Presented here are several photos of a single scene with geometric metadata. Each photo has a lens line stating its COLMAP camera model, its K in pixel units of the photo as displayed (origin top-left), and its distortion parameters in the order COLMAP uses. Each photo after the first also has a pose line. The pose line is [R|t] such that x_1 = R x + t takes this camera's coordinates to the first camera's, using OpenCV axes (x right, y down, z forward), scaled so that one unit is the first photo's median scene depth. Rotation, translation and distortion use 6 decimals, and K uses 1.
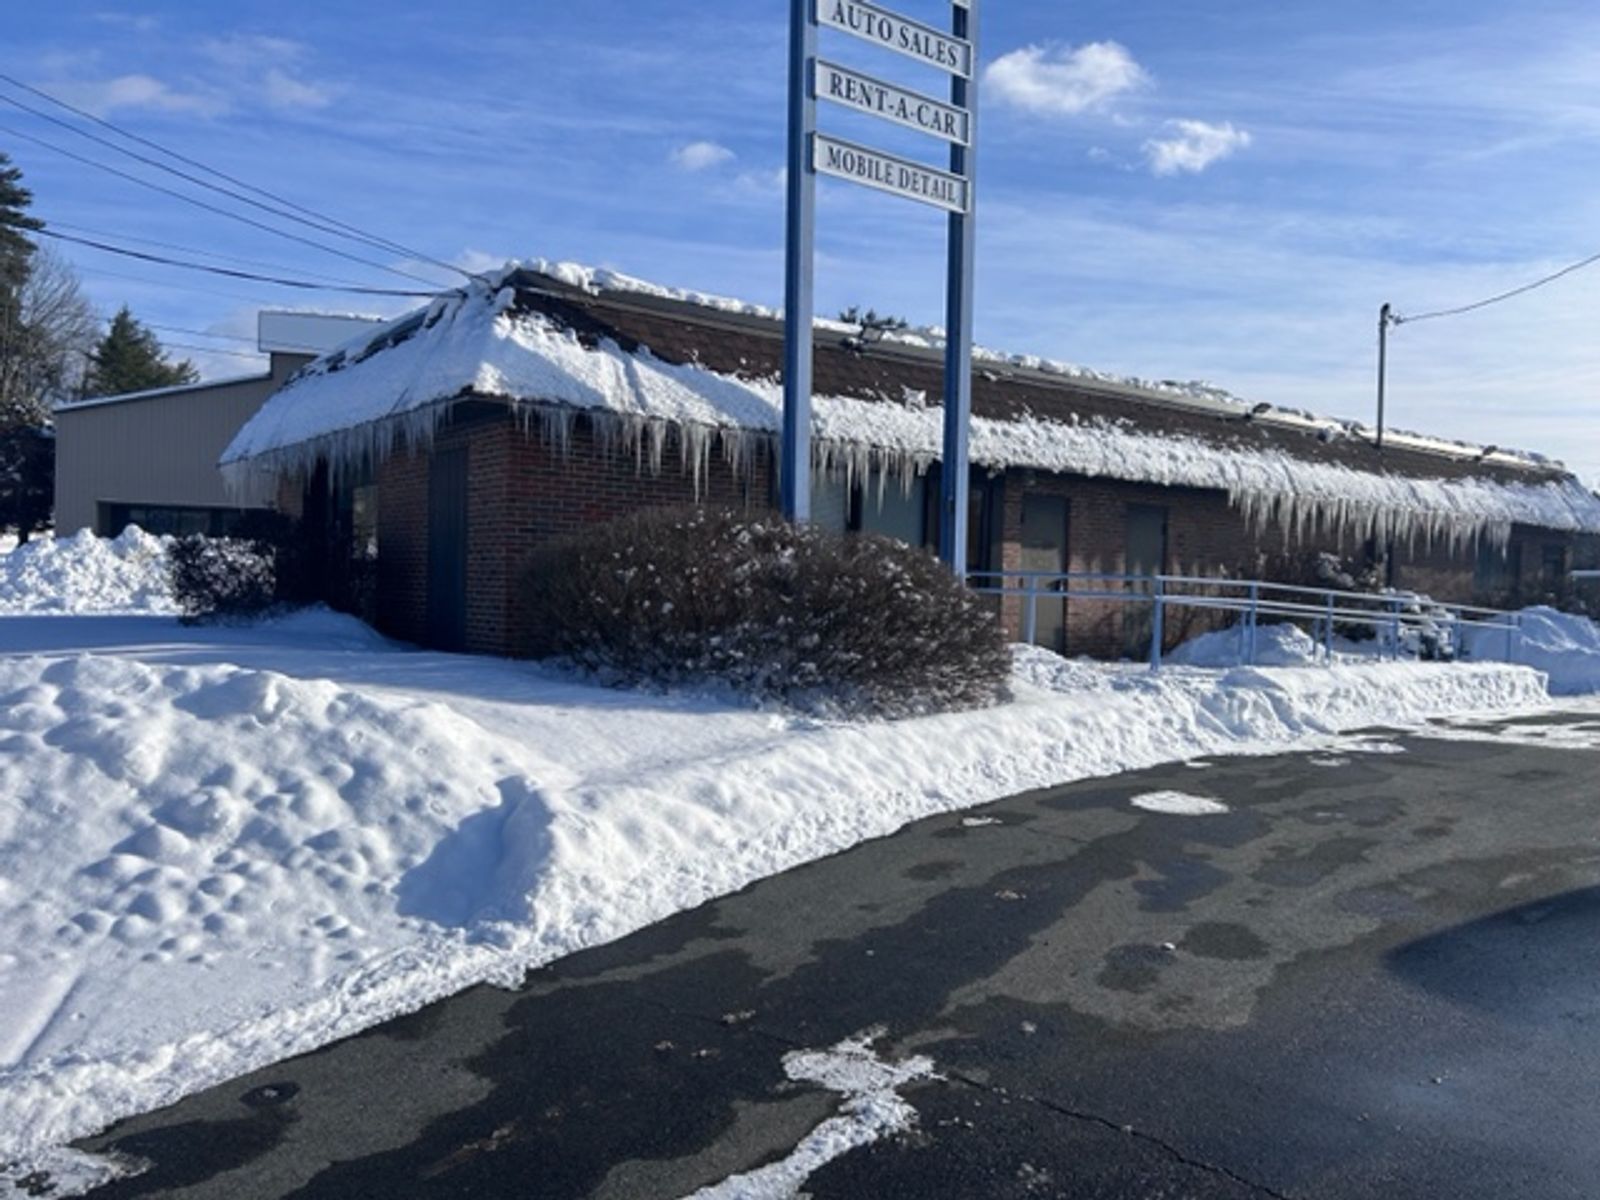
lens RADIAL K [[1319.7, 0, 800.0], [0, 1319.7, 600.0], [0, 0, 1]] dist [0.048512, -0.002699]
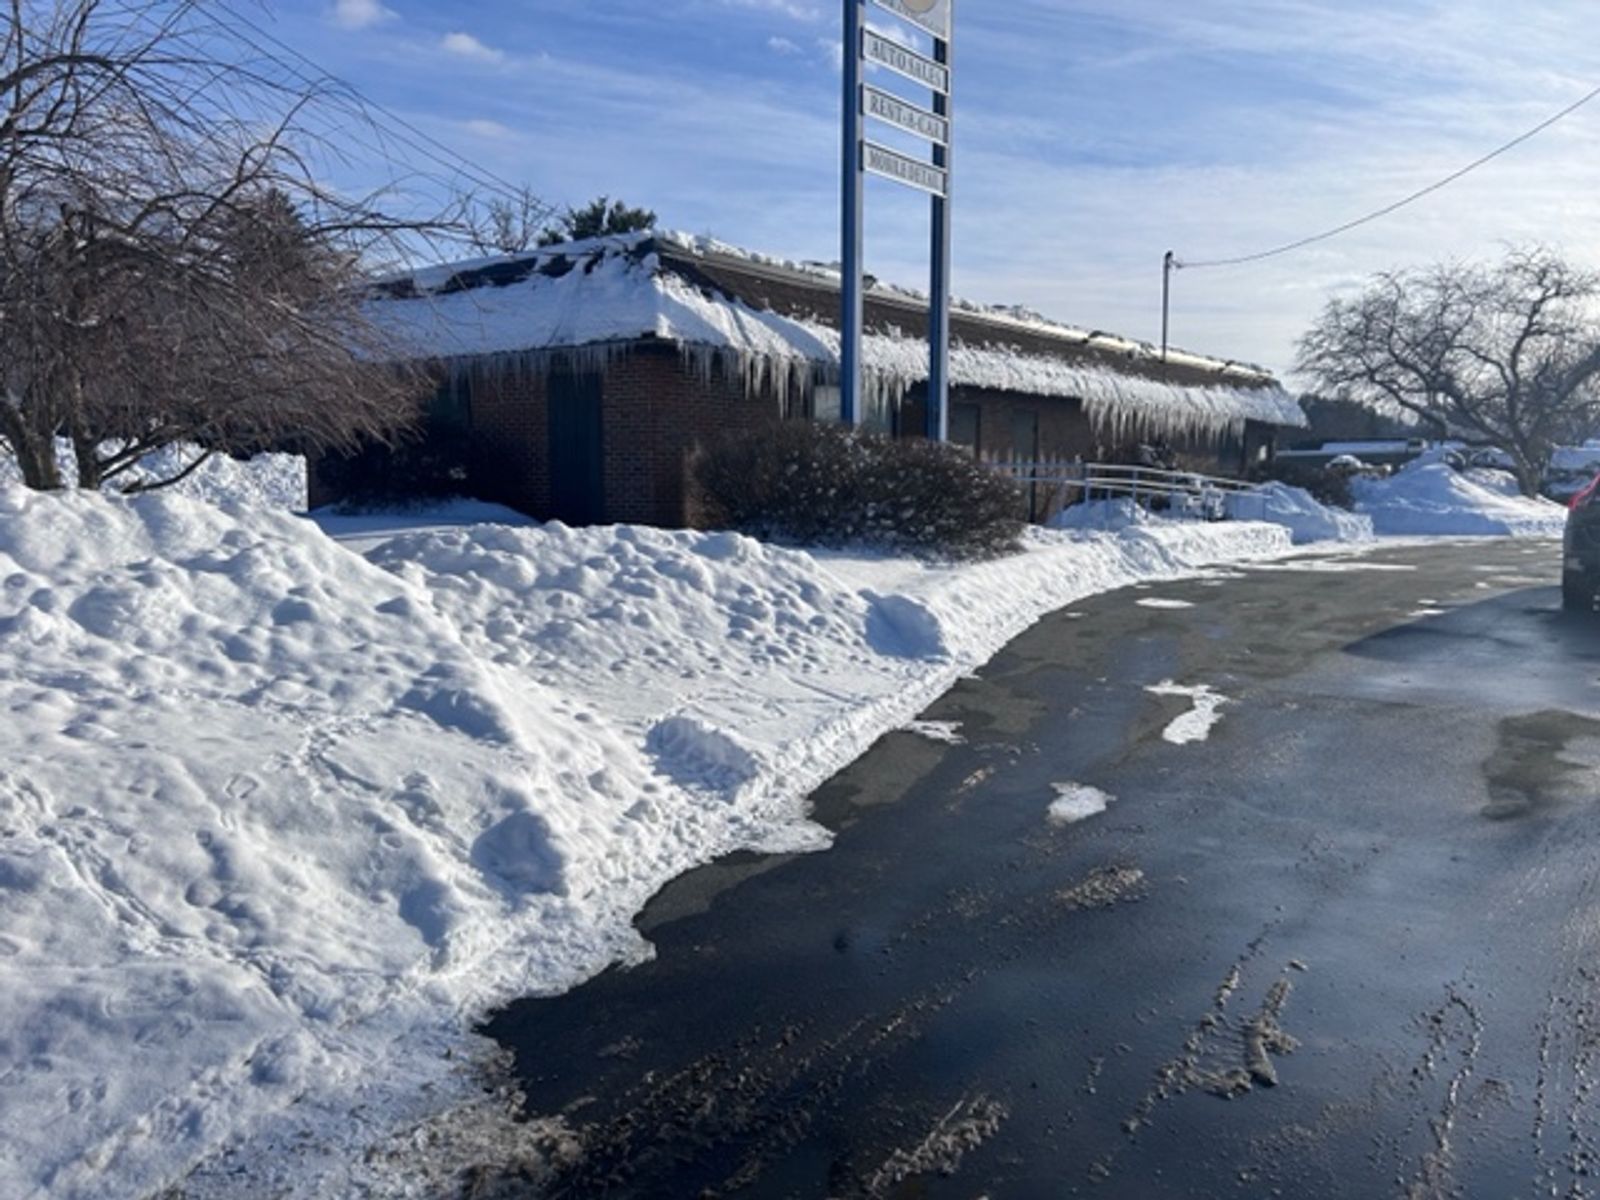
lens RADIAL K [[1319.7, 0, 800.0], [0, 1319.7, 600.0], [0, 0, 1]] dist [0.048512, -0.002699]
pose [[0.970832, -0.037840, 0.236758, -0.302244], [0.017679, 0.996077, 0.086706, -0.001162], [-0.239110, -0.079991, 0.967692, -0.262870]]
